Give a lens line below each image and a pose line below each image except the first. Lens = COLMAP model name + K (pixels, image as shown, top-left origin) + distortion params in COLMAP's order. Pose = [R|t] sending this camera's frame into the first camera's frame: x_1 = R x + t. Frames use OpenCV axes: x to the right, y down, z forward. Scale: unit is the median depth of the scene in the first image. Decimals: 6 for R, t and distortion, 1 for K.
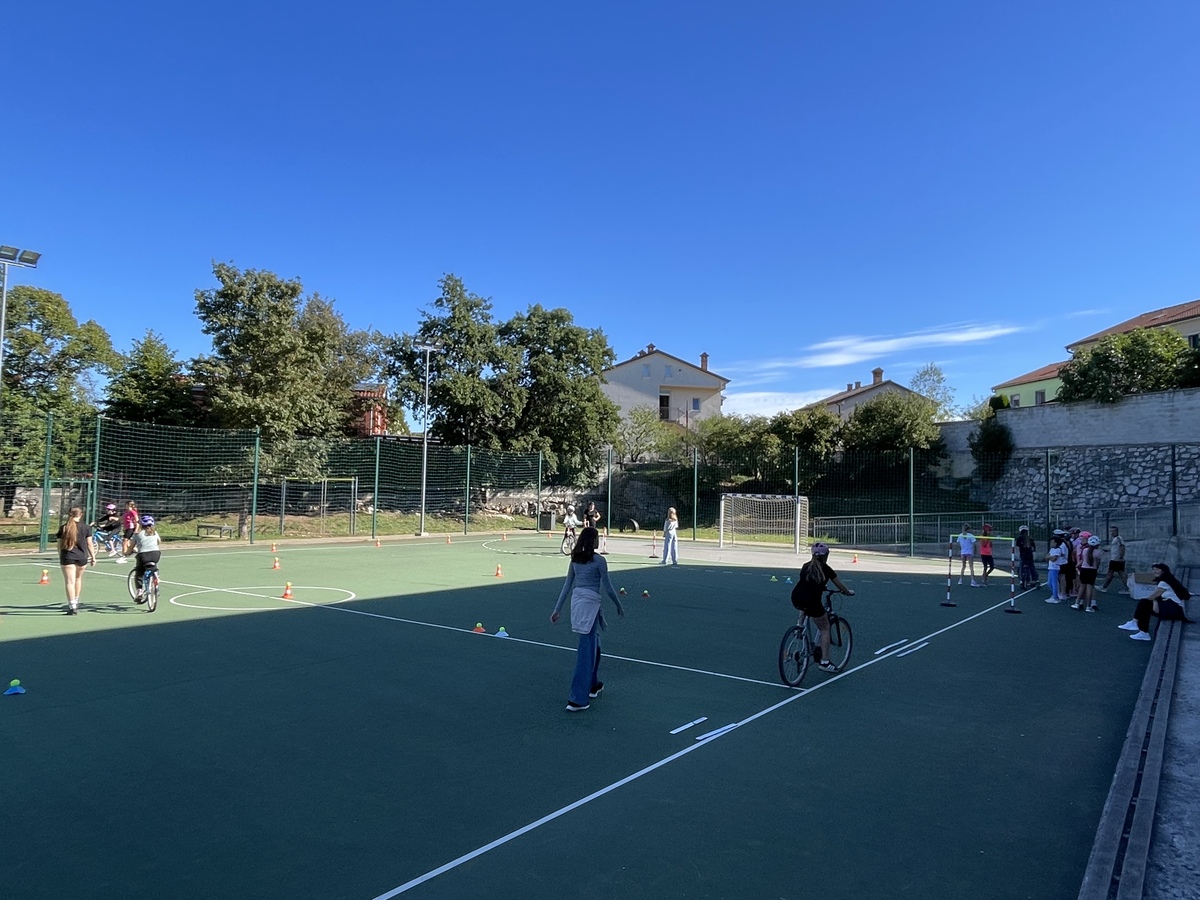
lens RADIAL K [[815.1, 0, 610.9], [0, 815.1, 438.2], [0, 0, 1]] dist [0.027751, -0.013930]
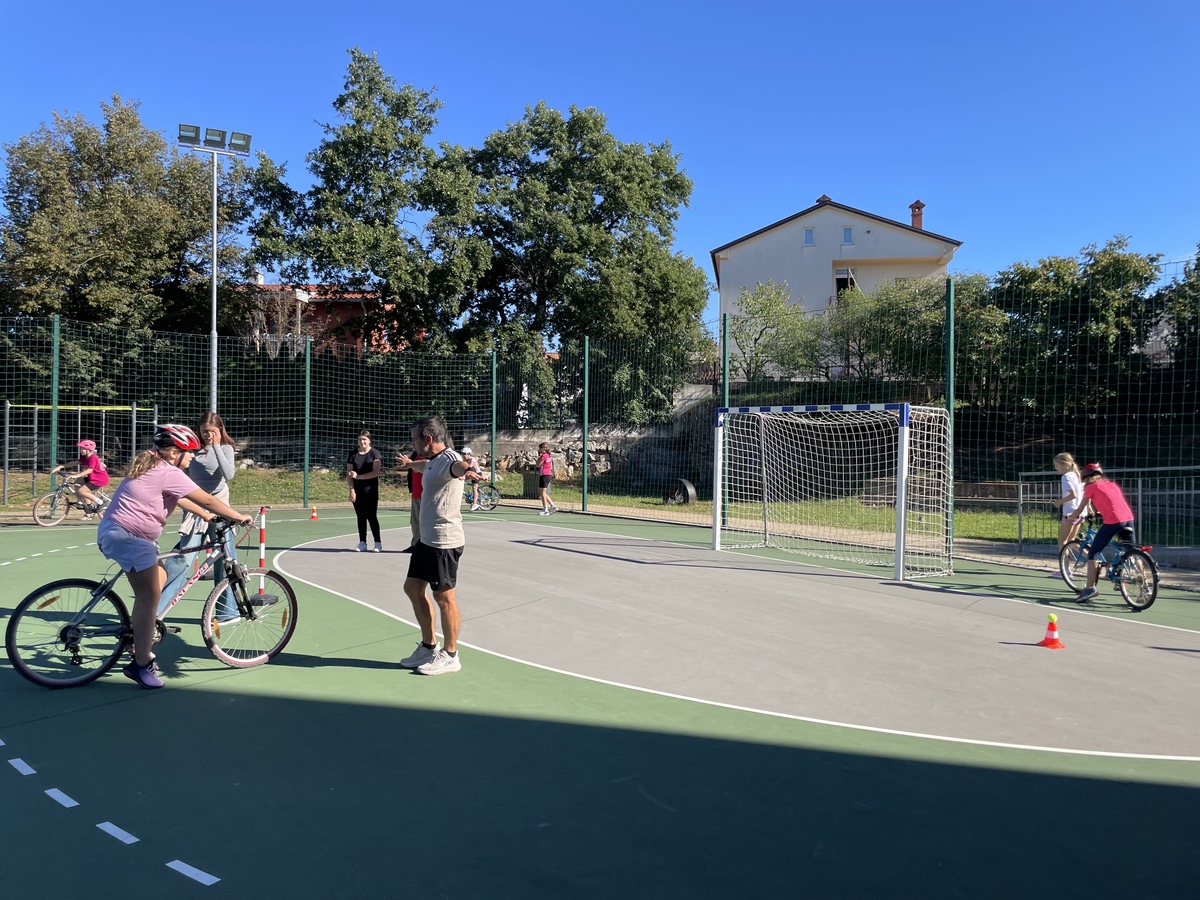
lens RADIAL K [[898.9, 0, 588.7], [0, 898.9, 446.2], [0, 0, 1]] dist [0.036537, -0.029254]
pose [[0.940668, -0.012511, -0.339098, 0.160951], [0.032127, 0.998115, 0.052297, 0.044842], [0.337804, -0.060088, 0.939297, 0.427375]]
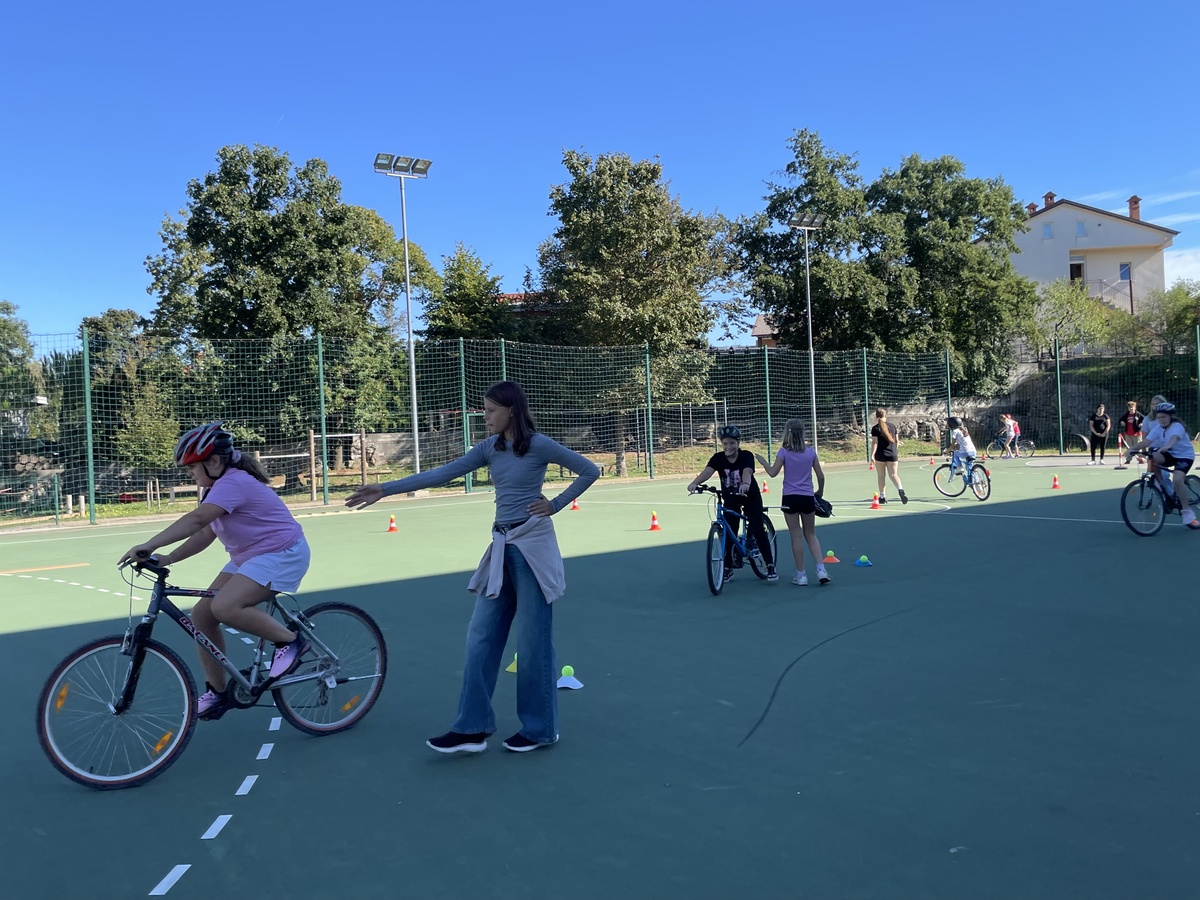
lens RADIAL K [[1119.2, 0, 597.9], [0, 1119.2, 424.5], [0, 0, 1]] dist [0.055892, 0.000000]
pose [[0.963433, -0.060997, -0.260913, -0.121396], [0.076977, 0.995704, 0.051460, 0.005541], [0.256653, -0.069663, 0.963990, -0.082860]]
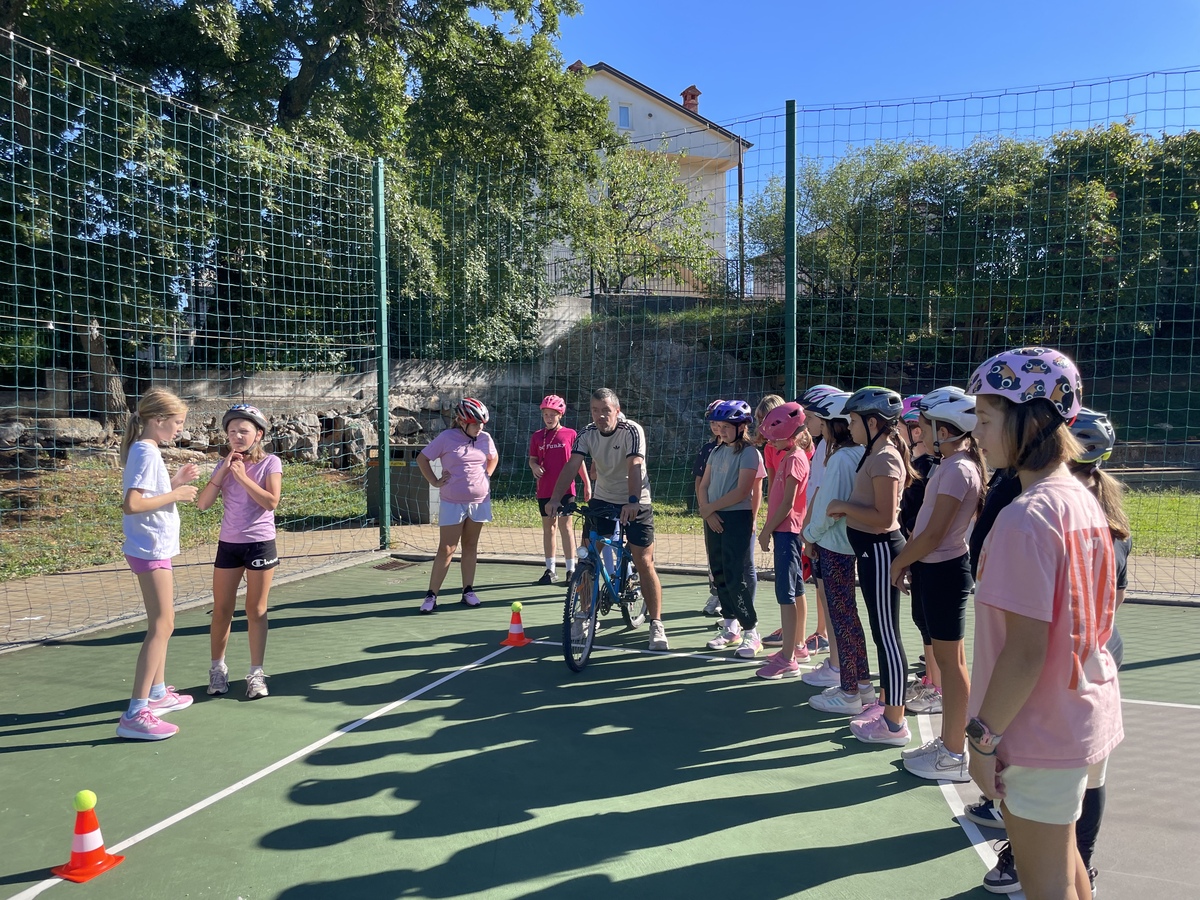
lens RADIAL K [[898.9, 0, 593.9], [0, 898.9, 441.7], [0, 0, 1]] dist [0.036537, -0.029254]
pose [[0.978139, -0.036730, 0.204682, -0.076658], [0.014485, 0.993921, 0.109139, 0.057963], [-0.207446, -0.103788, 0.972725, 0.709814]]
